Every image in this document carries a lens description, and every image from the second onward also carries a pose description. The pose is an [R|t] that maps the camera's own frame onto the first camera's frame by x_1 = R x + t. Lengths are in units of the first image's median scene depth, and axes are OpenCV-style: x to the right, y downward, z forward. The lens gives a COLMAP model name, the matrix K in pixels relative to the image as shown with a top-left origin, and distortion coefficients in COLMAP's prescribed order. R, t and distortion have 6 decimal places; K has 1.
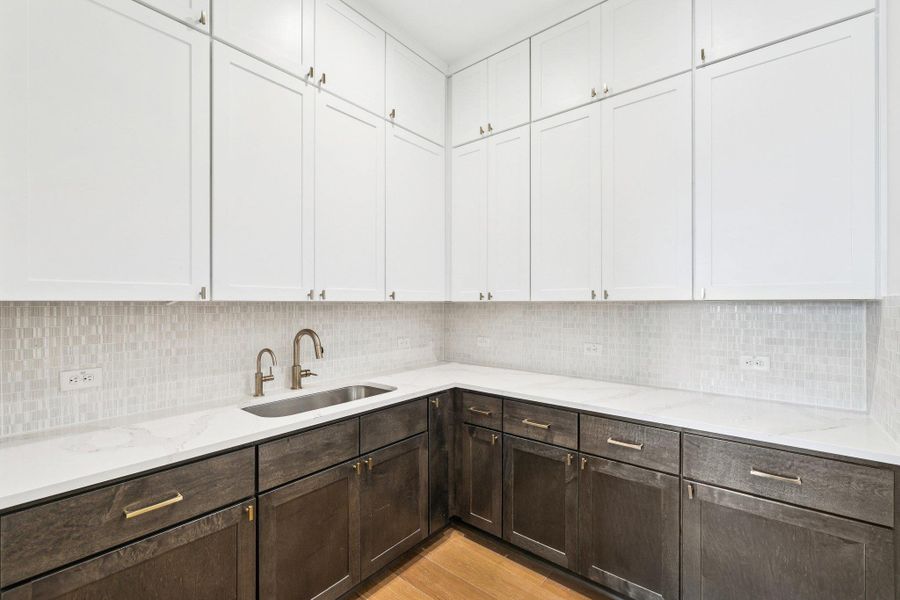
lens RADIAL K [[389.9, 0, 450.5], [0, 389.9, 302.4], [0, 0, 1]] dist [-0.002163, -0.000026]
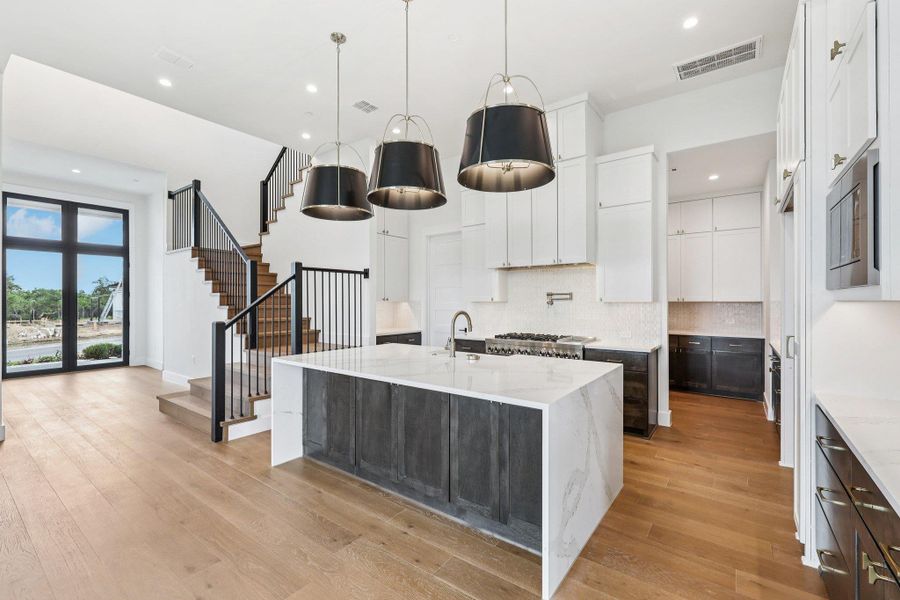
lens RADIAL K [[384.8, 0, 452.5], [0, 384.8, 298.8], [0, 0, 1]] dist [-0.001340, 0.000526]
pose [[0.998524, 0.001953, 0.054274, -1.780272], [-0.001811, 0.999995, -0.002666, -0.015421], [-0.054279, 0.002563, 0.998523, -2.163807]]
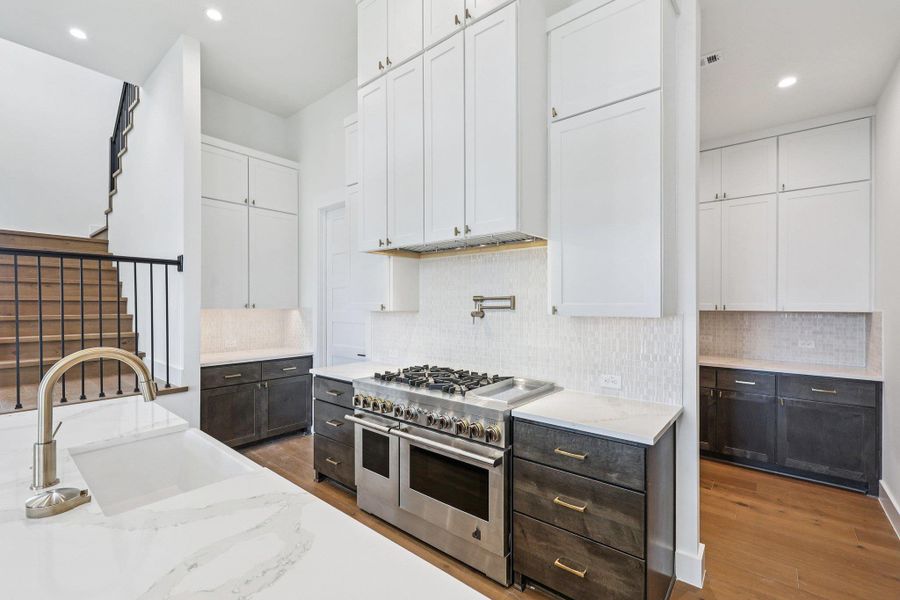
lens RADIAL K [[389.9, 0, 450.5], [0, 389.9, 302.4], [0, 0, 1]] dist [-0.002163, -0.000026]
pose [[0.999981, 0.005100, -0.003515, -1.026839], [-0.005104, 0.999986, -0.000994, -0.041179], [0.003509, 0.001012, 0.999993, -0.978388]]
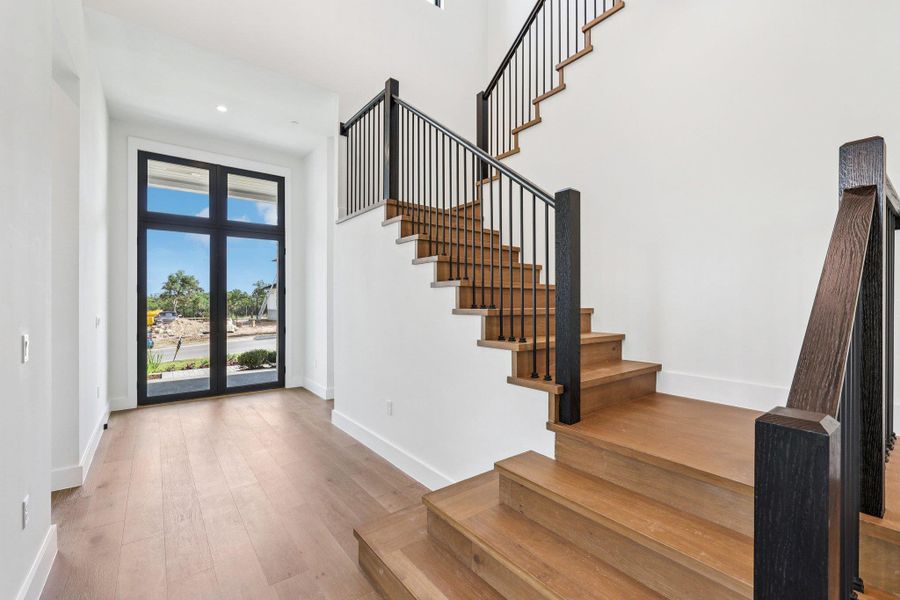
lens RADIAL K [[389.9, 0, 450.5], [0, 389.9, 302.4], [0, 0, 1]] dist [-0.002163, -0.000026]
pose [[0.973761, 0.005632, -0.227504, -3.171139], [-0.004744, 0.999979, 0.004451, 0.006391], [0.227524, -0.003255, 0.973767, -0.400942]]
